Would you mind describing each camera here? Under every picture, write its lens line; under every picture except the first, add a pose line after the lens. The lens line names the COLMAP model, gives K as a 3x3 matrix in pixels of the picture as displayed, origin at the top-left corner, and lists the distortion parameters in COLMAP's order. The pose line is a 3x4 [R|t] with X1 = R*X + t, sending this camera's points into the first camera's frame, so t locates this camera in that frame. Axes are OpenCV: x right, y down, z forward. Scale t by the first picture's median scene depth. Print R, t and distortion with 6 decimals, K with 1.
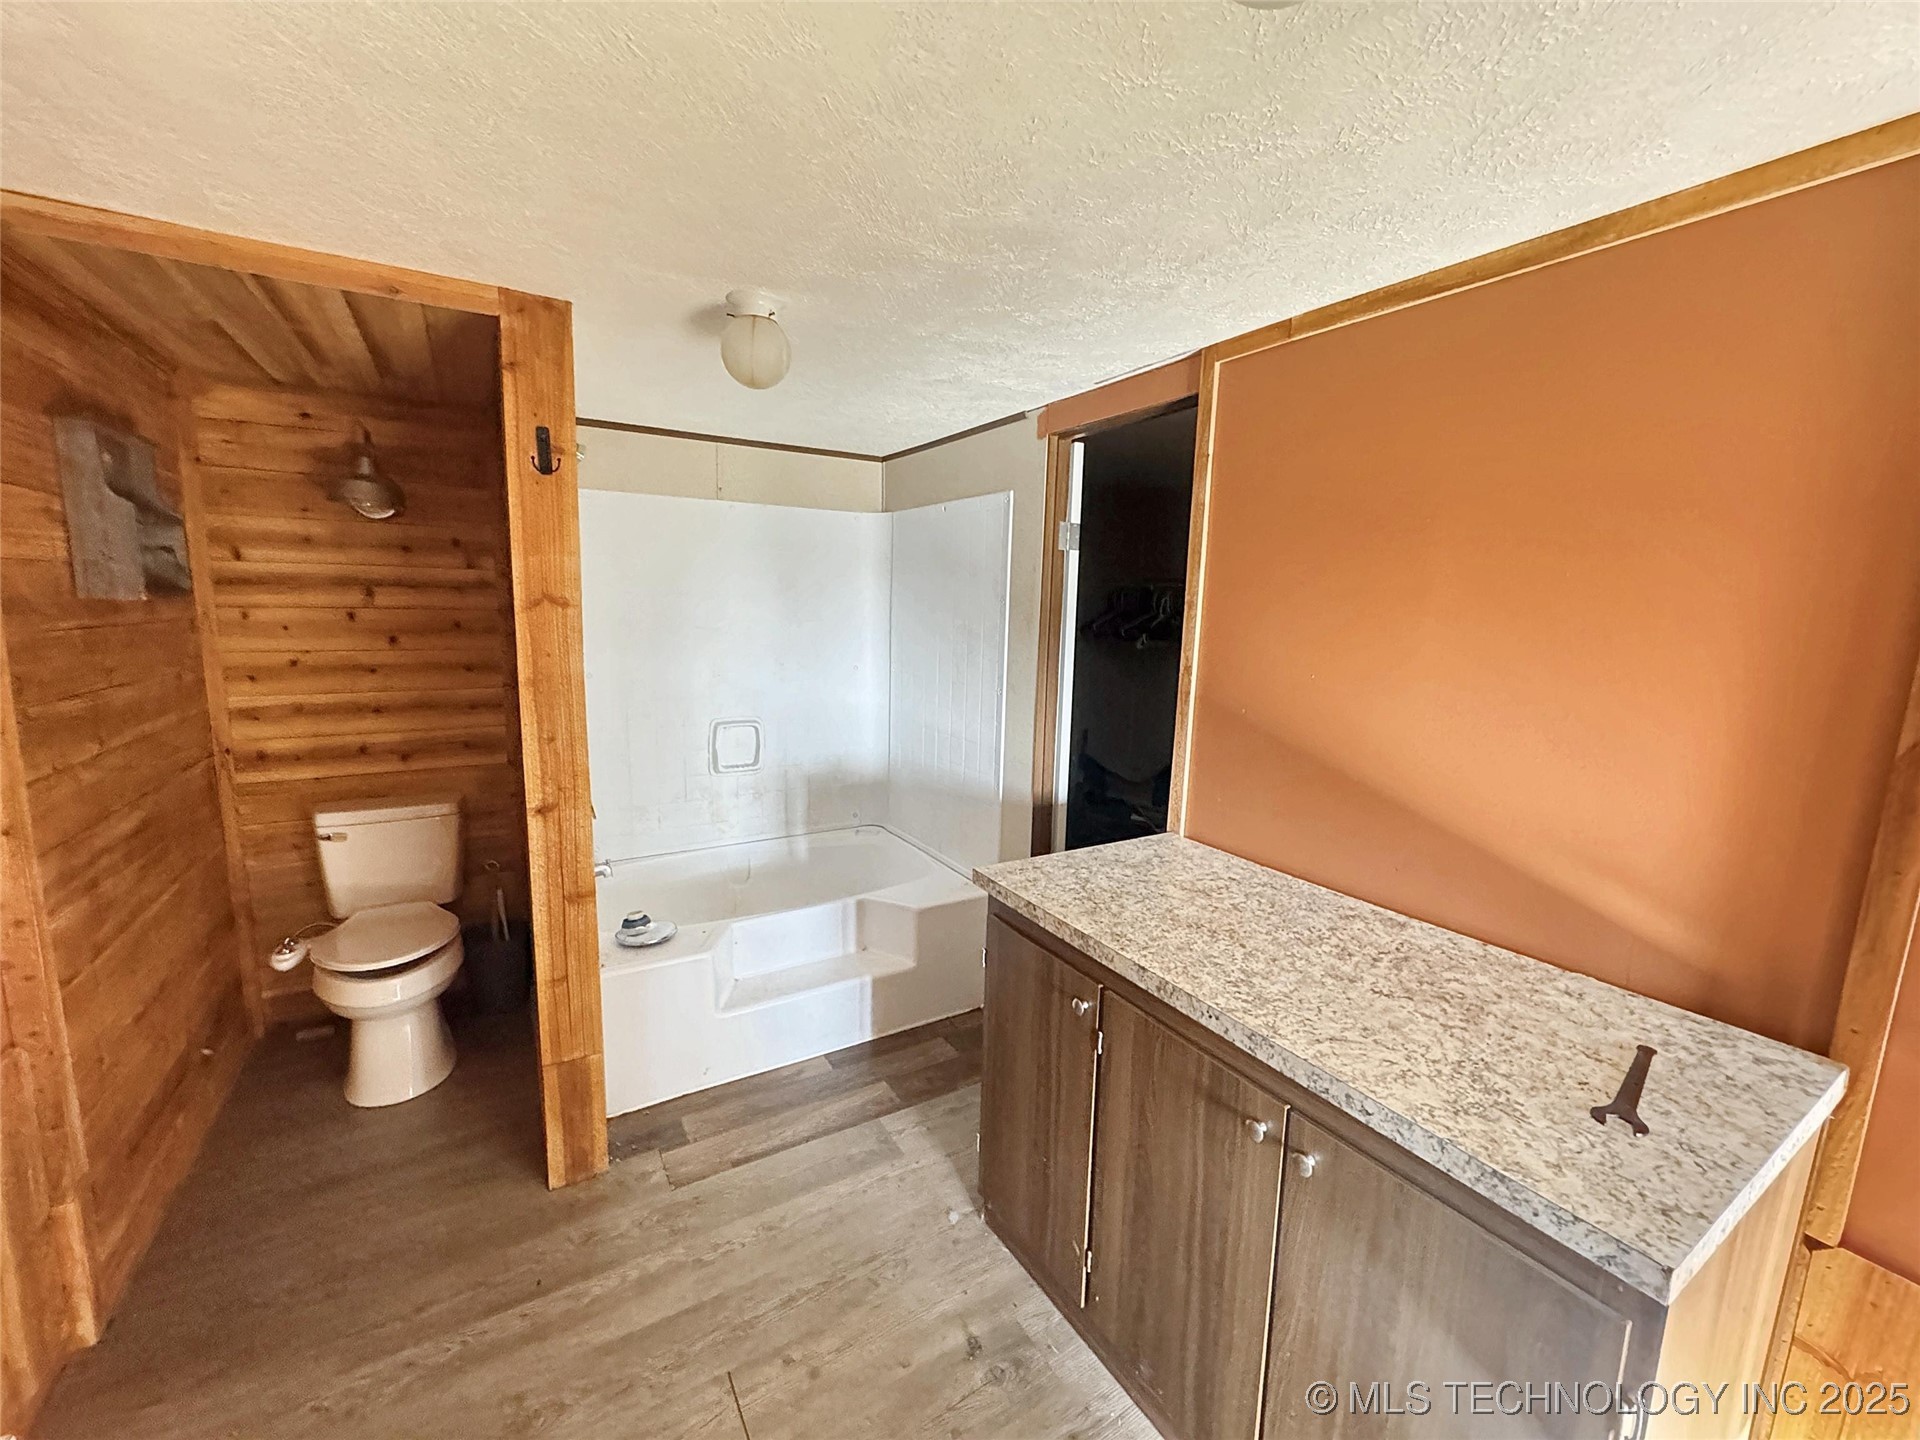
lens RADIAL K [[766.1, 0, 961.0], [0, 766.1, 715.3], [0, 0, 1]] dist [-0.002007, -0.000359]
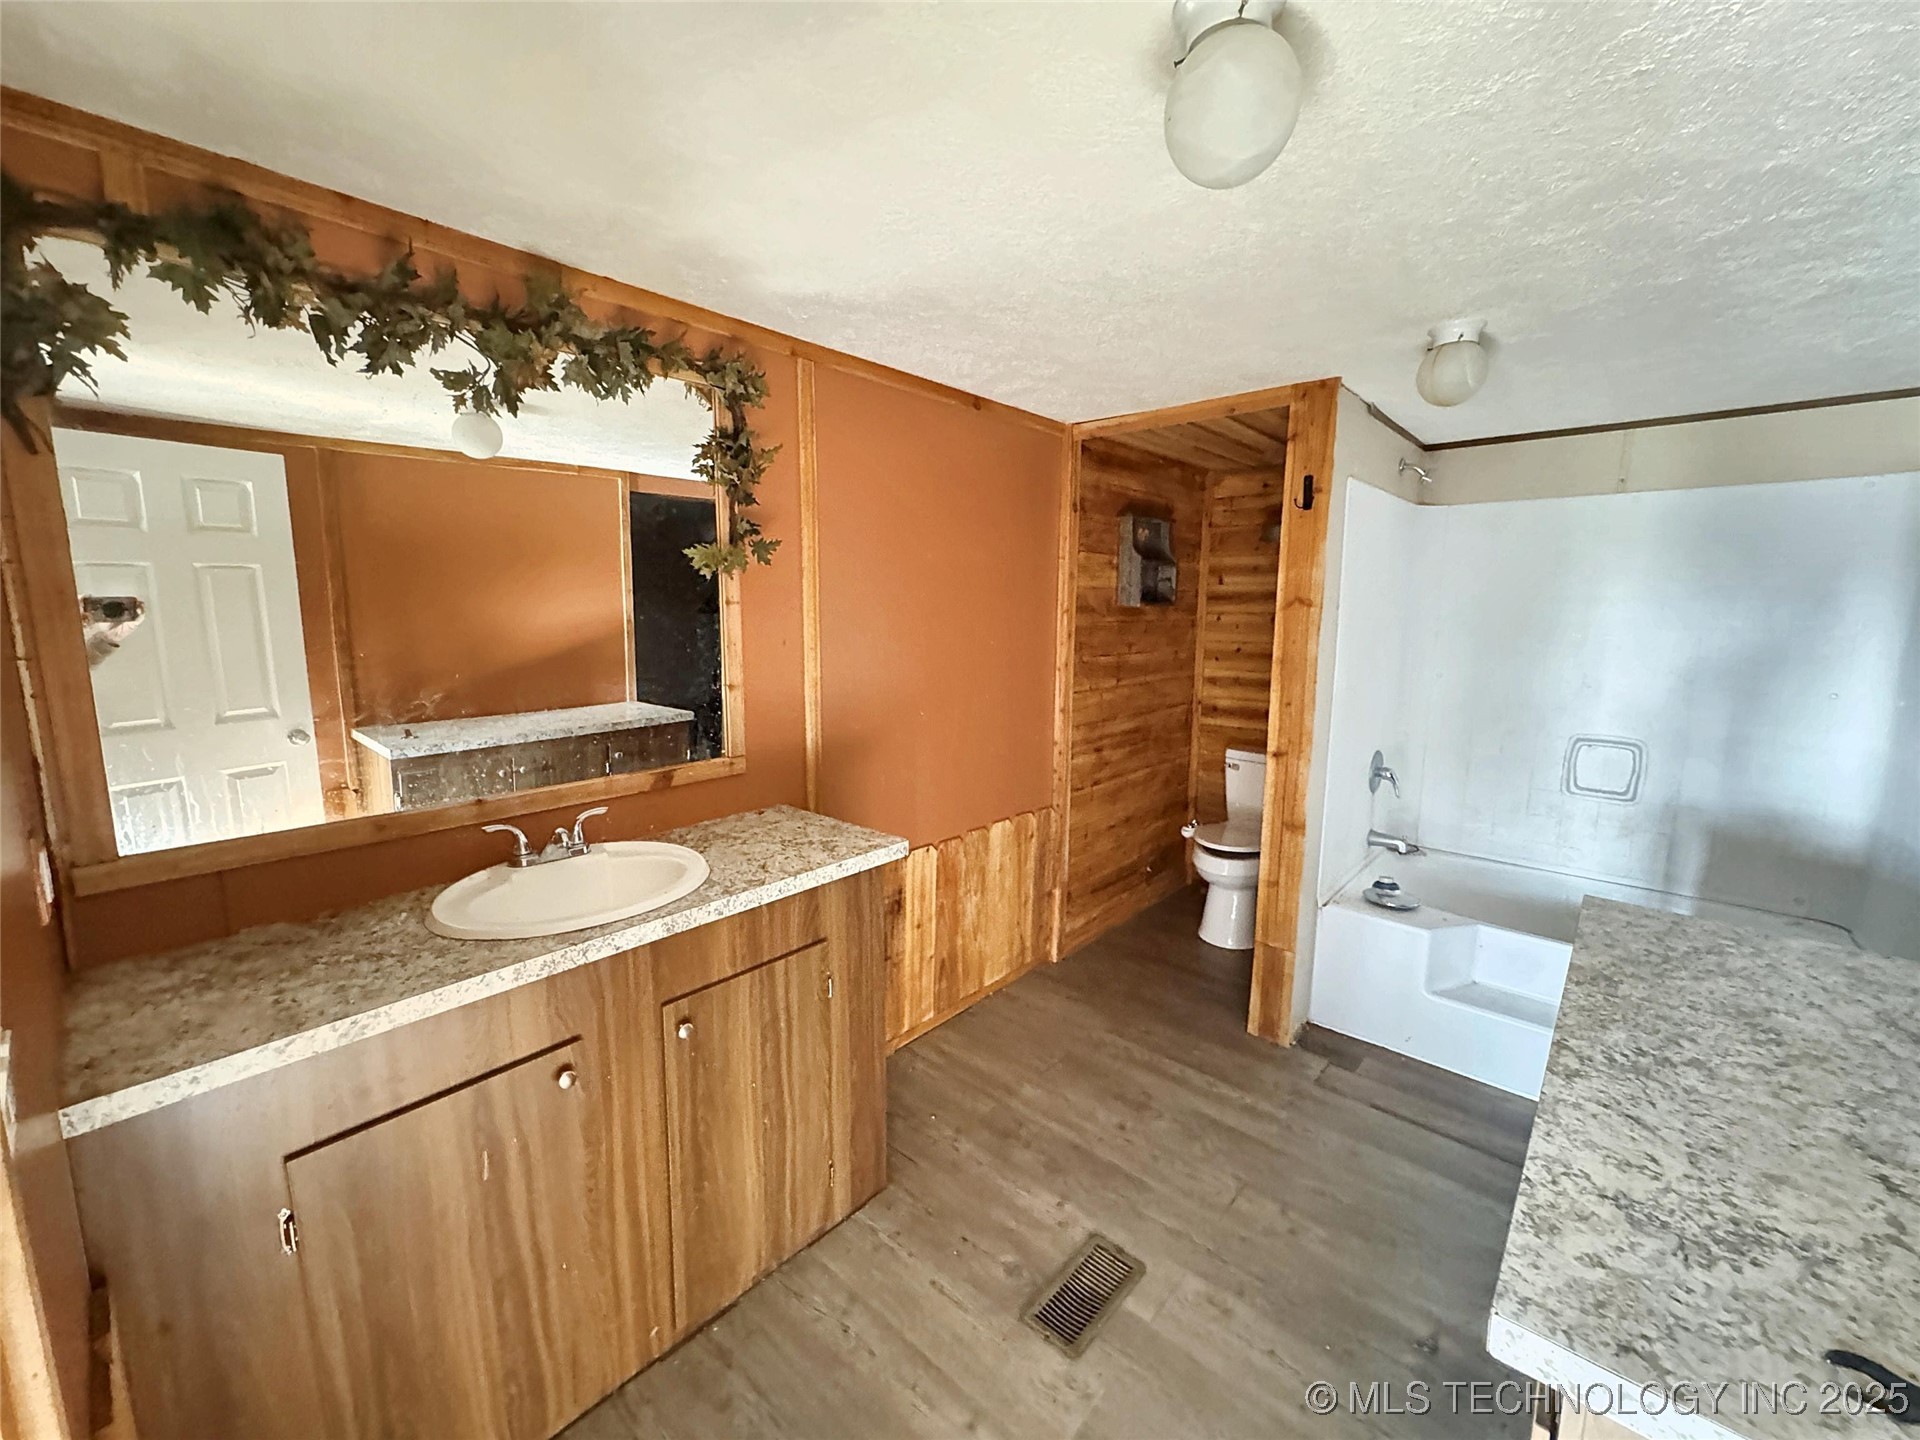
lens RADIAL K [[765.8, 0, 960.0], [0, 765.8, 714.7], [0, 0, 1]] dist [-0.000862, 0.000000]
pose [[0.292215, 0.113371, -0.949609, 0.517178], [-0.140435, 0.987271, 0.074652, 0.027007], [0.945985, 0.111544, 0.304417, 0.031124]]
